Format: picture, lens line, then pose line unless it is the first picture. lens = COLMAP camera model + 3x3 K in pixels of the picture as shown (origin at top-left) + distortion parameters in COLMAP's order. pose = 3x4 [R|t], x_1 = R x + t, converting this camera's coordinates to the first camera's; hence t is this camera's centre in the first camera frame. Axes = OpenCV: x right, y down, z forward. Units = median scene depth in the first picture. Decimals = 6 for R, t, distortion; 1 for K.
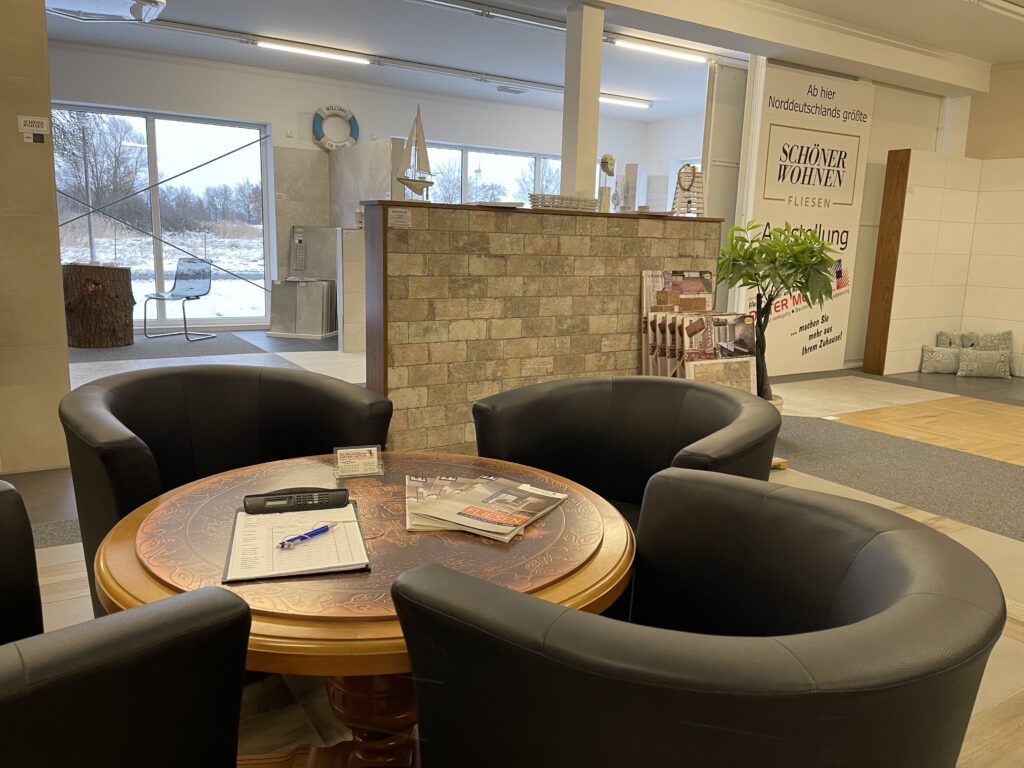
lens RADIAL K [[756.5, 0, 494.0], [0, 756.5, 386.0], [0, 0, 1]] dist [0.123194, -0.000621]
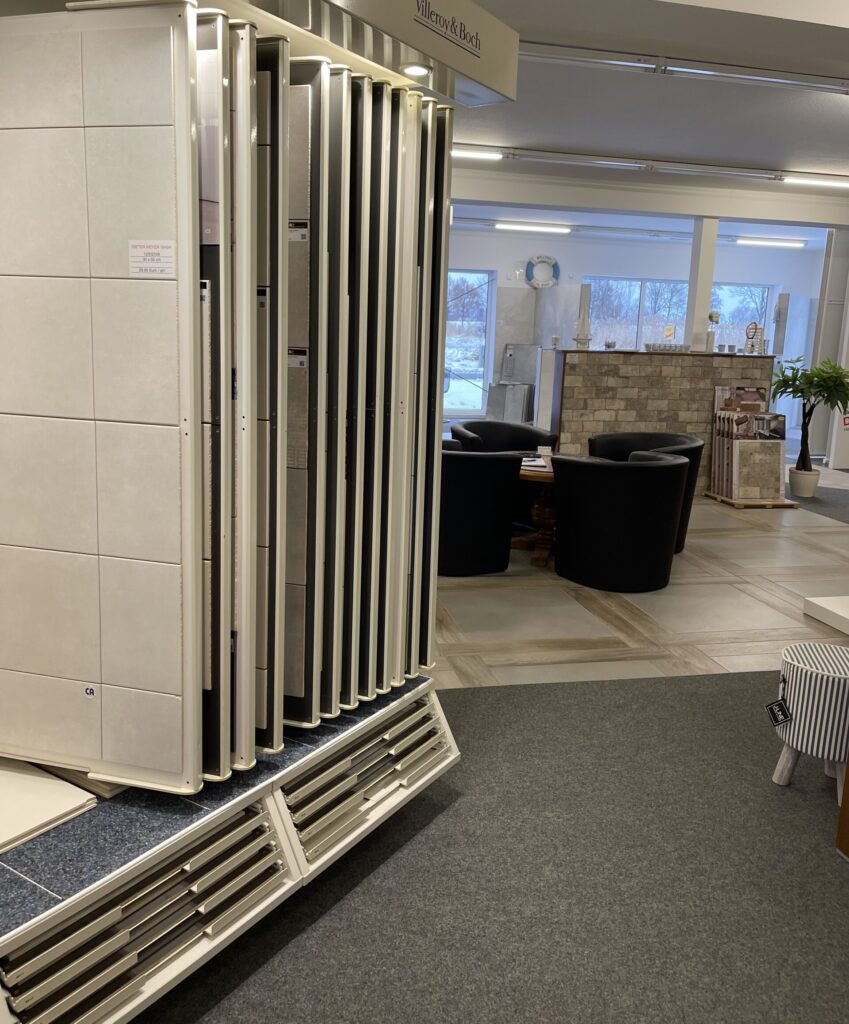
lens RADIAL K [[887.8, 0, 424.5], [0, 887.8, 512.0], [0, 0, 1]] dist [-0.007747, -0.003811]
pose [[0.950368, 0.068972, -0.303388, 0.199721], [-0.065359, 0.997618, 0.022058, 0.129709], [0.304187, -0.001134, 0.952612, -1.103709]]
